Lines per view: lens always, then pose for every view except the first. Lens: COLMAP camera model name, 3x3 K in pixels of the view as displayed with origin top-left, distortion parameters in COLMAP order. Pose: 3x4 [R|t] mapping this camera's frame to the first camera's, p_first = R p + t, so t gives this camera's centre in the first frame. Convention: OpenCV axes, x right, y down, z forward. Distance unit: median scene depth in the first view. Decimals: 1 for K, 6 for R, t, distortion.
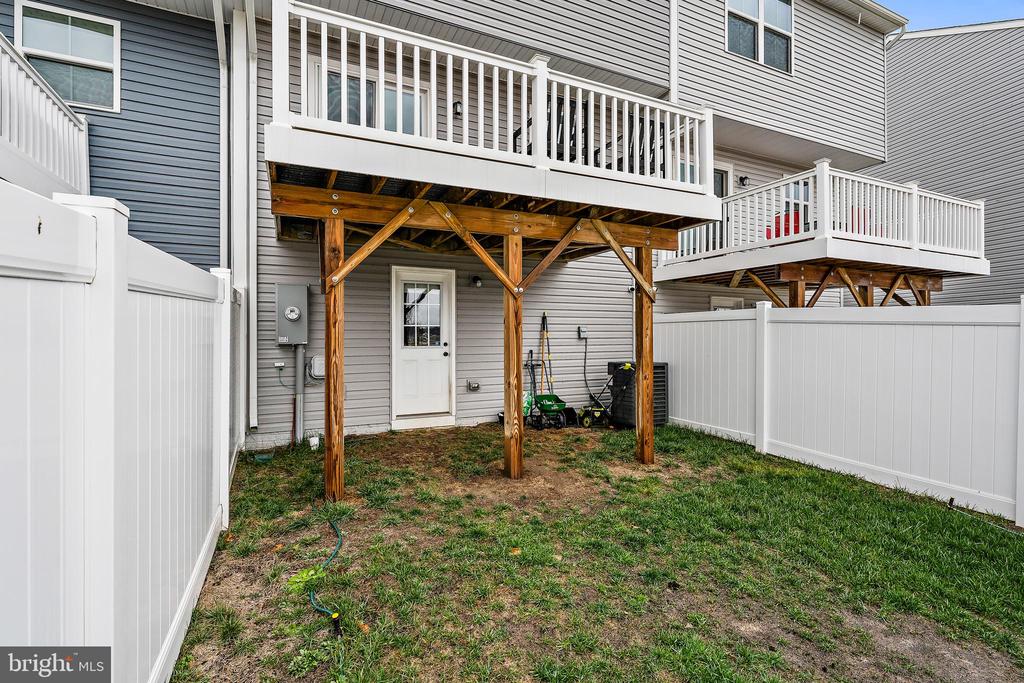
lens RADIAL K [[463.2, 0, 502.0], [0, 463.2, 332.8], [0, 0, 1]] dist [-0.000696, -0.000015]
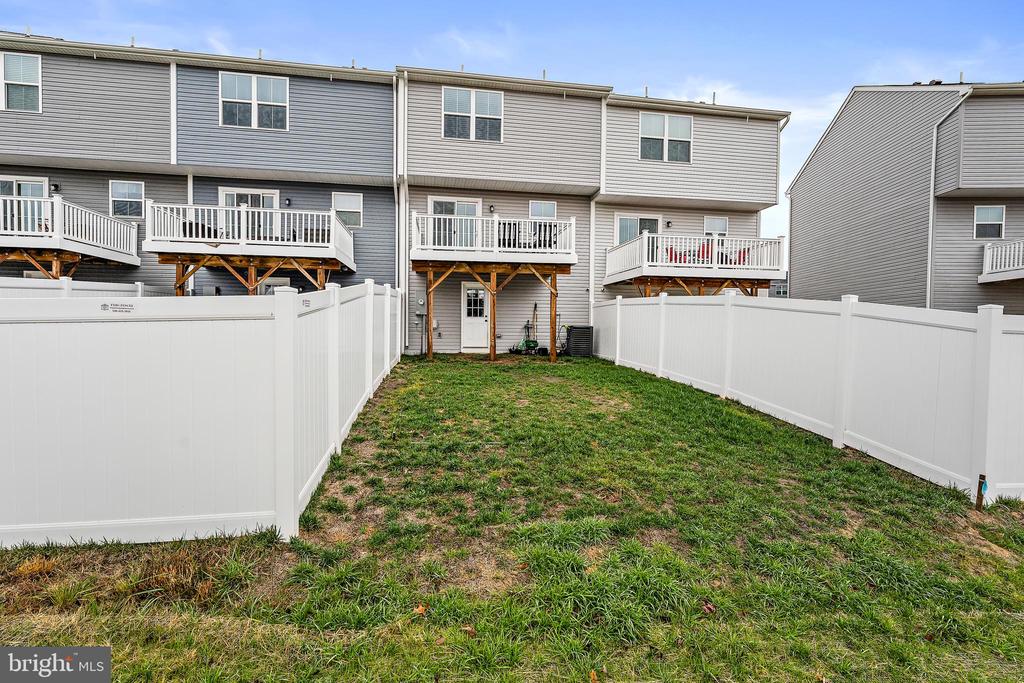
lens RADIAL K [[472.5, 0, 512.0], [0, 472.5, 341.5], [0, 0, 1]] dist [-0.001270, -0.000071]
pose [[0.964044, 0.017511, -0.265163, 0.644663], [-0.010348, 0.999543, 0.028389, 0.085691], [0.265540, -0.024624, 0.963785, -1.227889]]
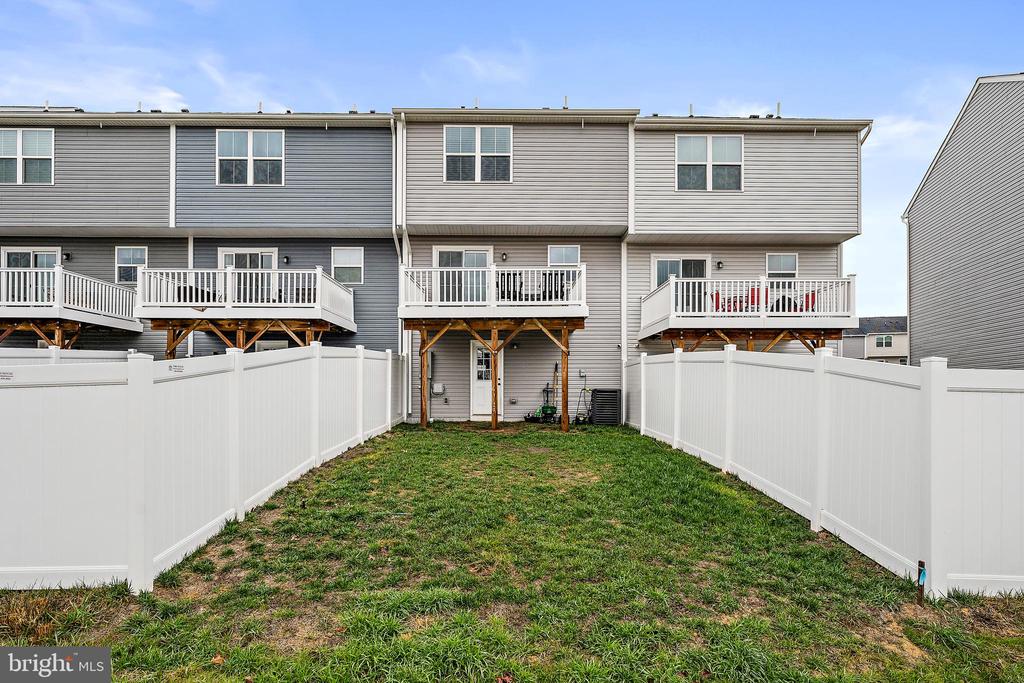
lens RADIAL K [[567.5, 0, 512.9], [0, 567.5, 391.9], [0, 0, 1]] dist [-0.000082, -0.000009]
pose [[0.911983, 0.000006, -0.410229, 0.973476], [-0.000986, 0.999997, -0.002177, 0.089024], [0.410227, 0.002389, 0.911980, -1.218998]]
